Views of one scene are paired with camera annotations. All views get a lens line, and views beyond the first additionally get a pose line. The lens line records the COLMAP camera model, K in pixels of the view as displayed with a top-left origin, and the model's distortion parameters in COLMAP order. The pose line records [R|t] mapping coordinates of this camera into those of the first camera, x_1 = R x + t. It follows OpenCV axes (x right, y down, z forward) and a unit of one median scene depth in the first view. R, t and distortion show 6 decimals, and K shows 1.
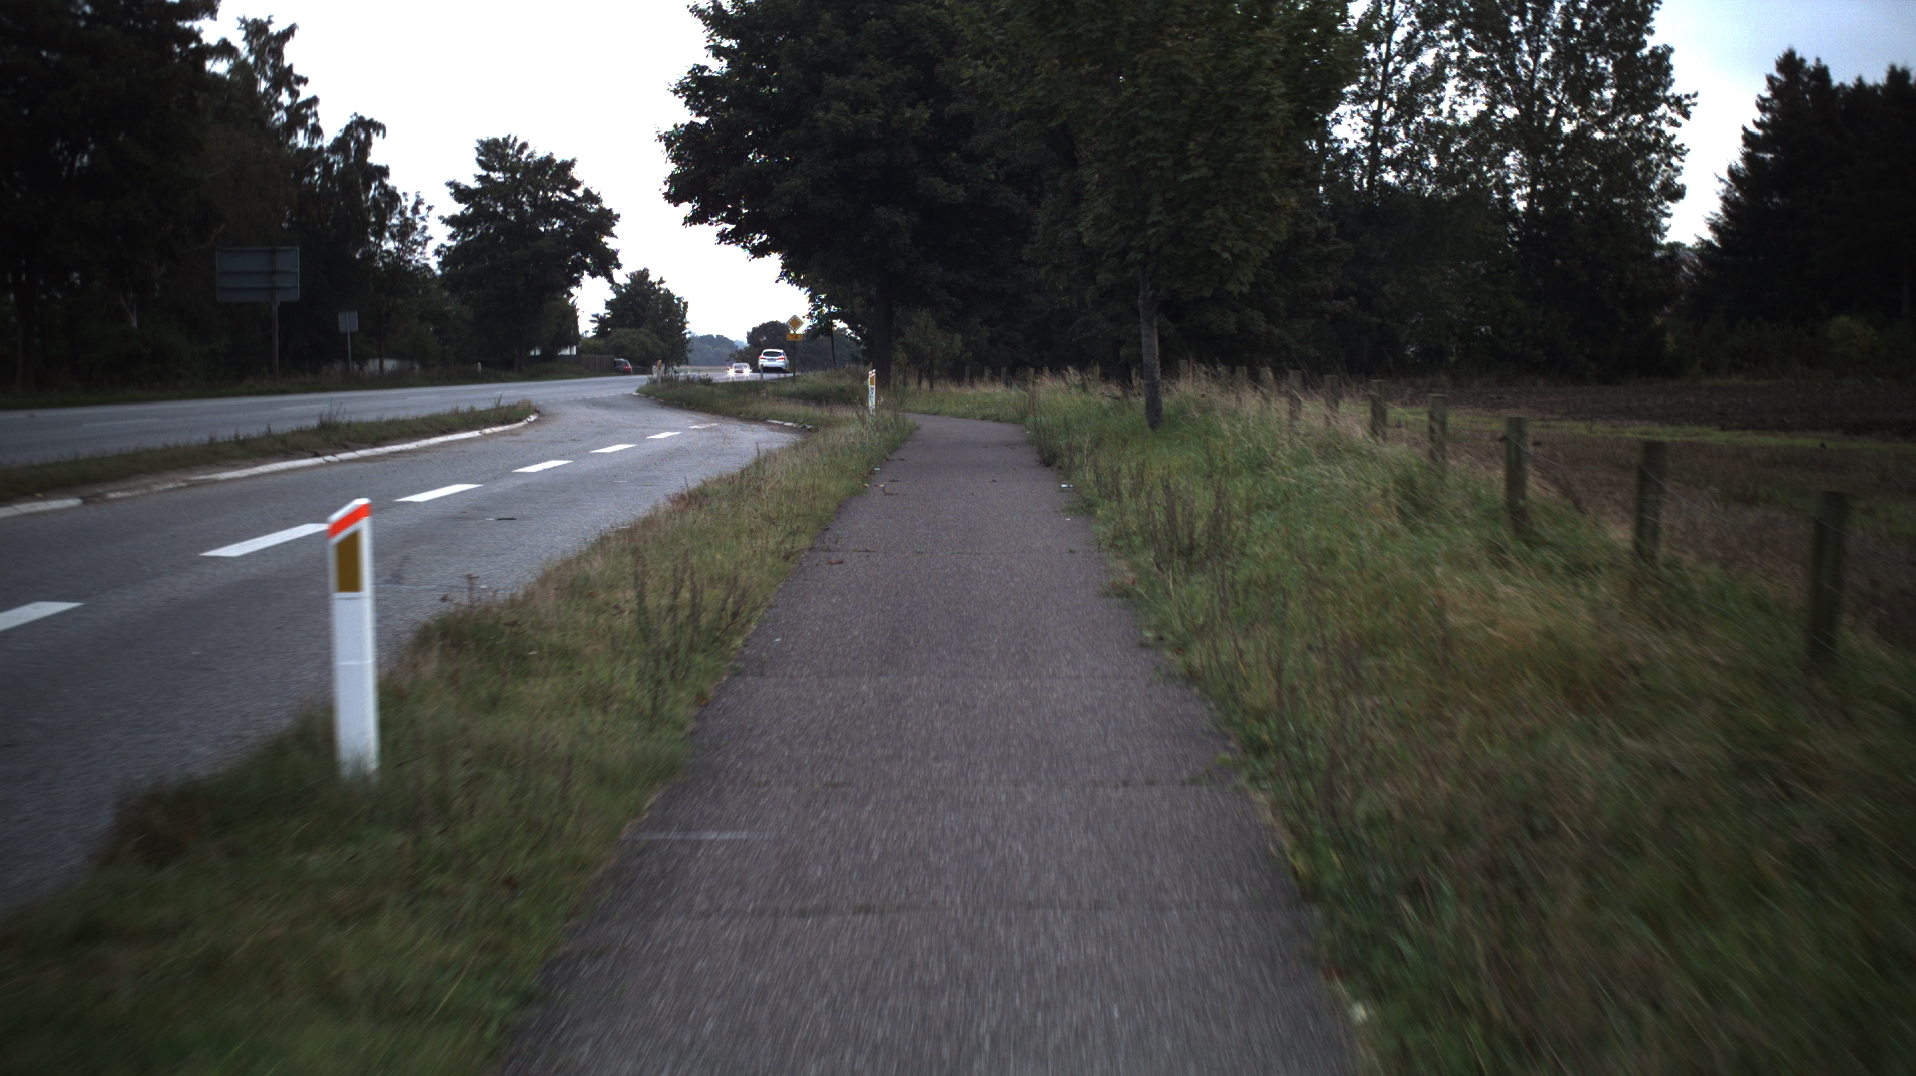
lens RADIAL K [[2281.0, 0, 952.1], [0, 2281.0, 540.8], [0, 0, 1]] dist [-0.080228, 0.000000]
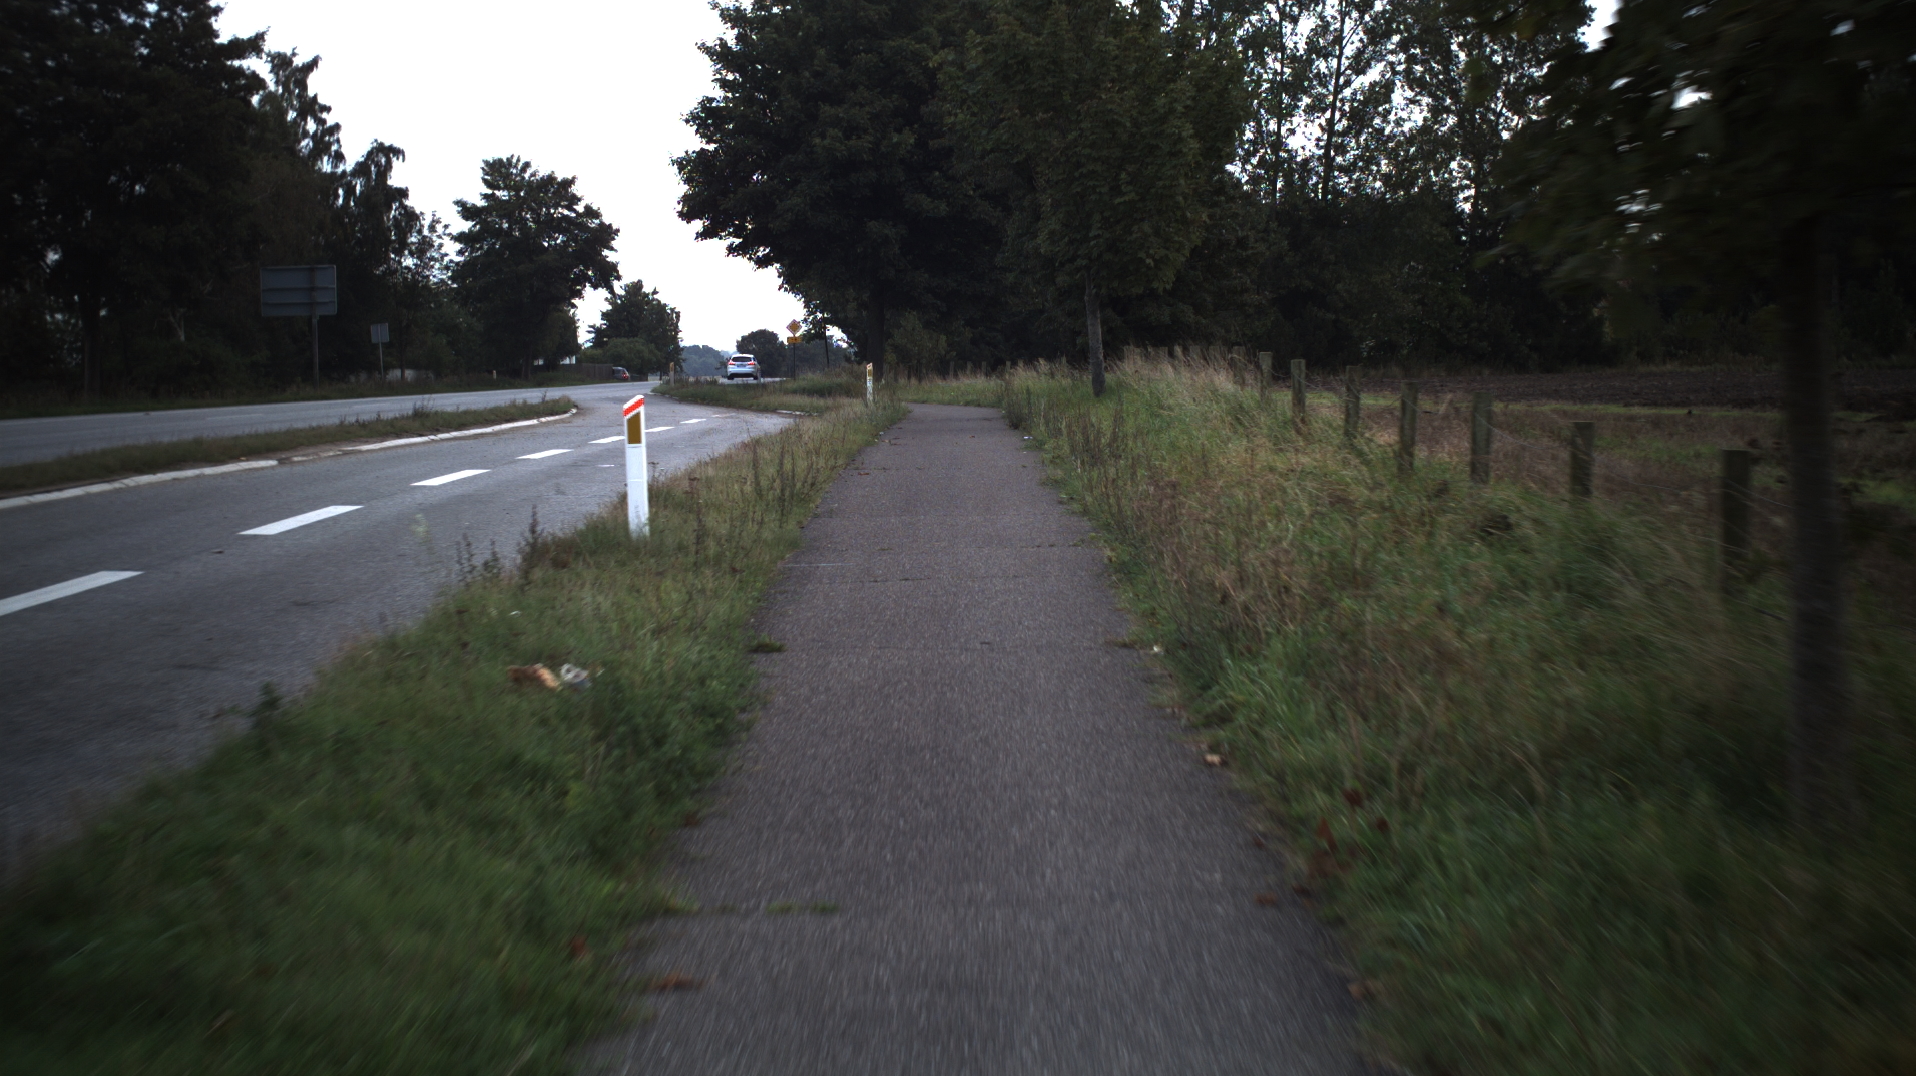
lens RADIAL K [[2281.0, 0, 949.4], [0, 2281.0, 542.0], [0, 0, 1]] dist [-0.080228, 0.000000]
pose [[0.999847, -0.016999, 0.004167, -0.000518], [0.017008, 0.999853, -0.002360, 0.011991], [-0.004126, 0.002431, 0.999989, -0.098898]]
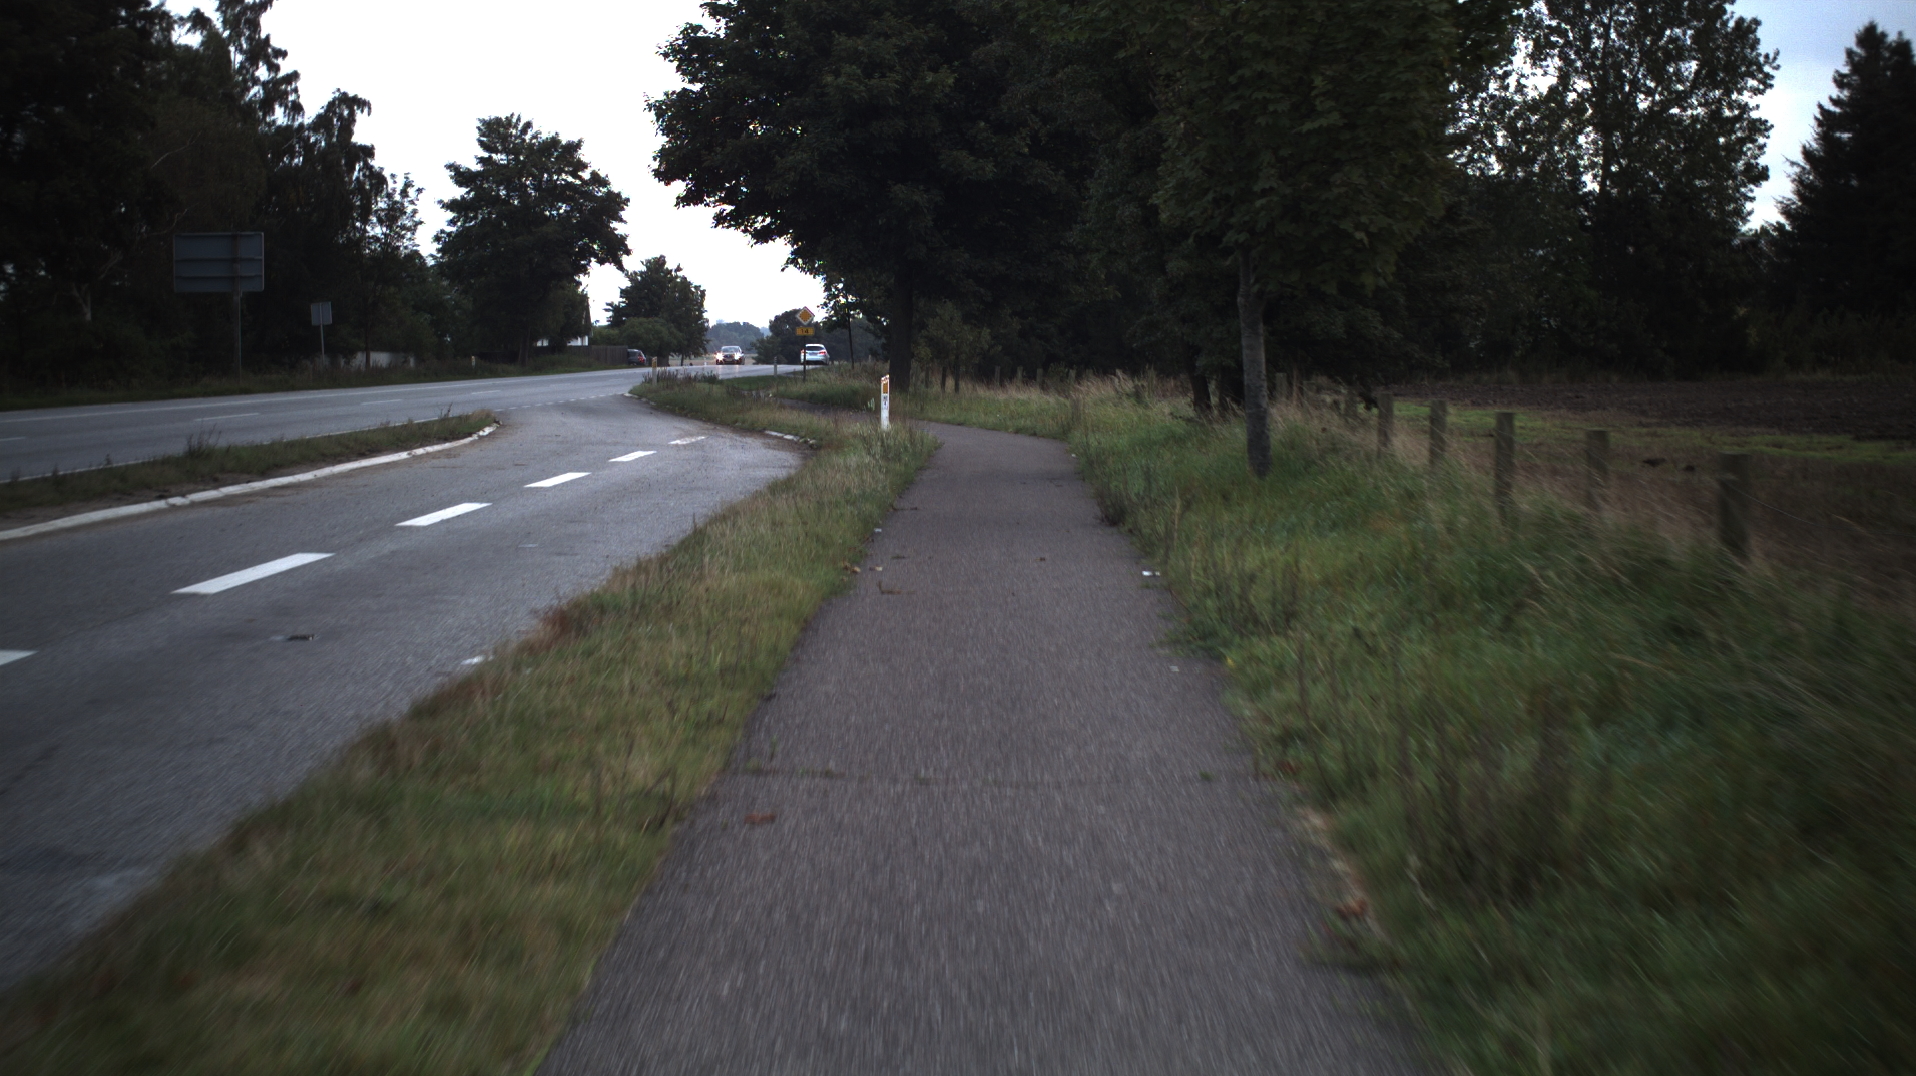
lens RADIAL K [[2281.0, 0, 969.0], [0, 2281.0, 533.3], [0, 0, 1]] dist [-0.080228, 0.000000]
pose [[0.999990, 0.000264, -0.004437, -0.000280], [-0.000253, 0.999997, 0.002380, -0.011680], [0.004437, -0.002379, 0.999987, 0.098628]]
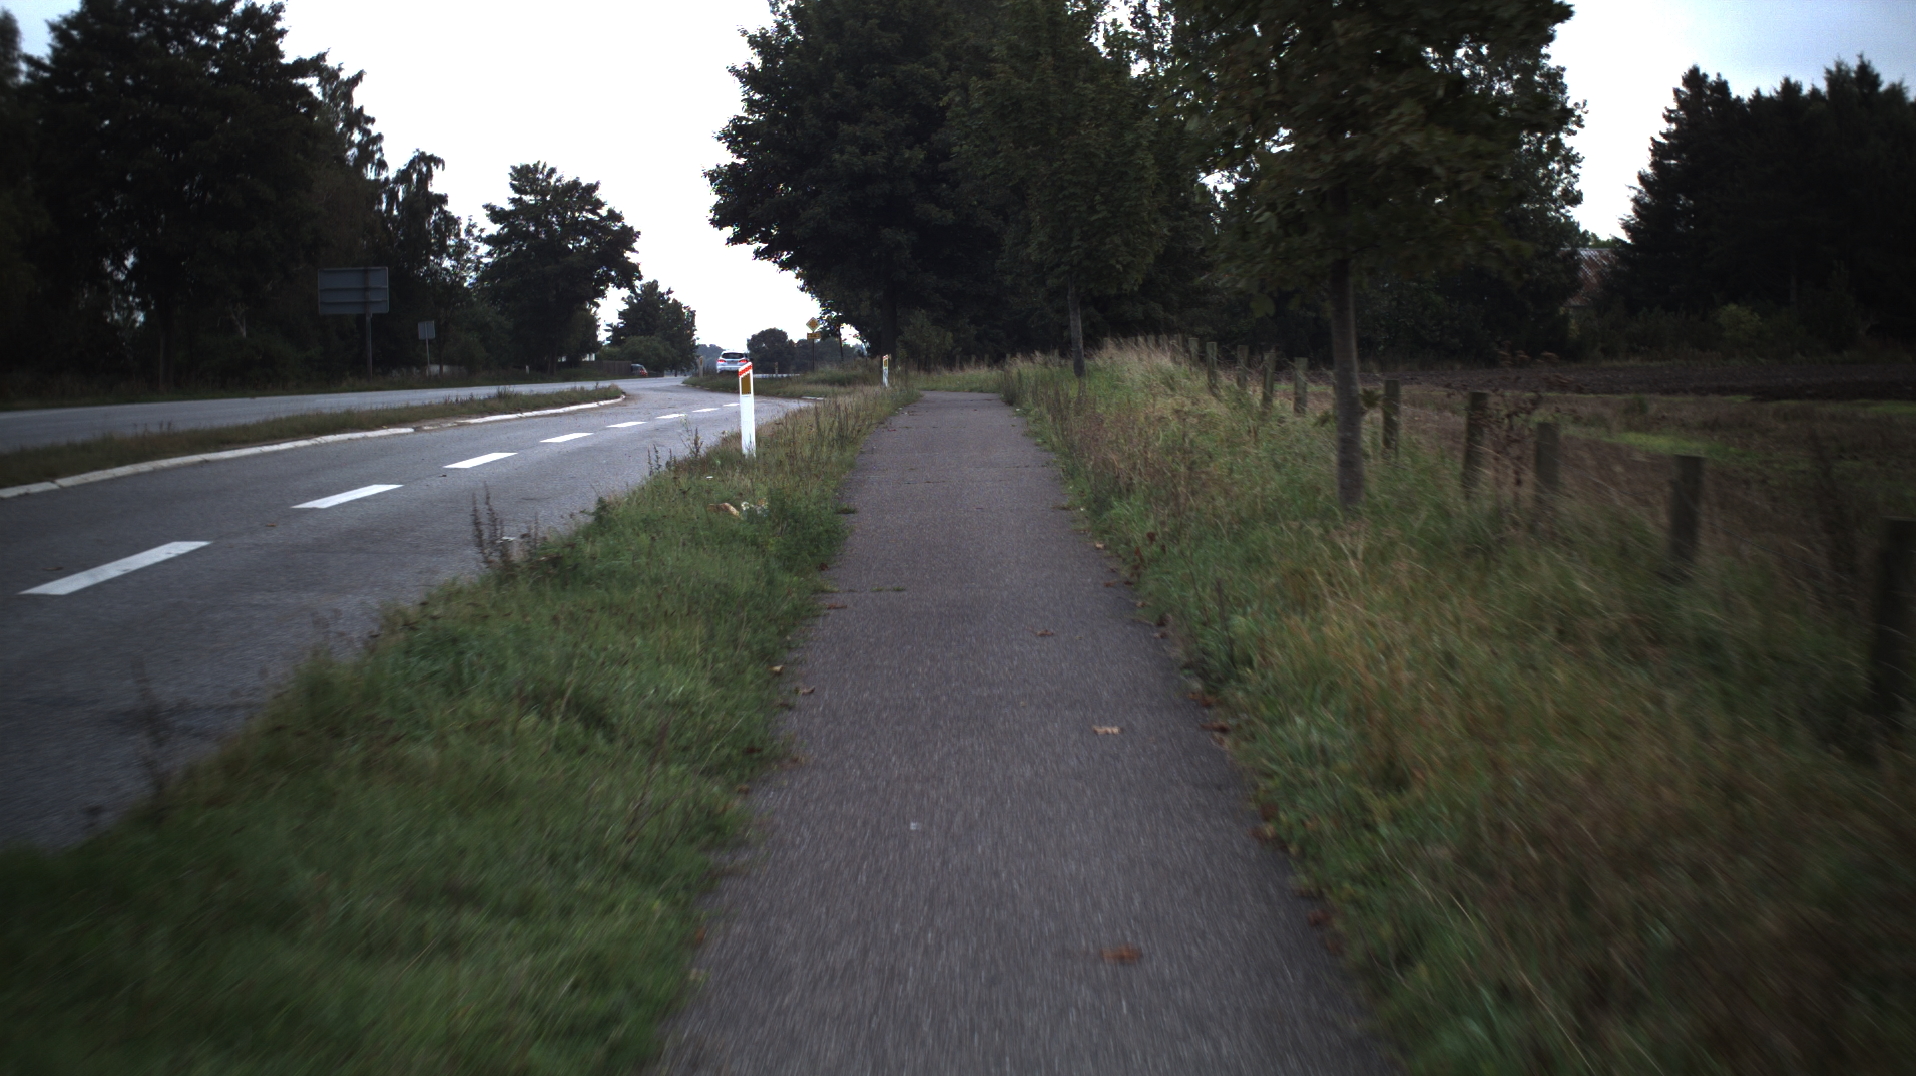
lens RADIAL K [[2281.0, 0, 962.5], [0, 2281.0, 535.7], [0, 0, 1]] dist [-0.080228, 0.000000]
pose [[0.999821, -0.017404, 0.007452, -0.001351], [0.017440, 0.999836, -0.004840, 0.022795], [-0.007366, 0.004969, 0.999961, -0.197551]]
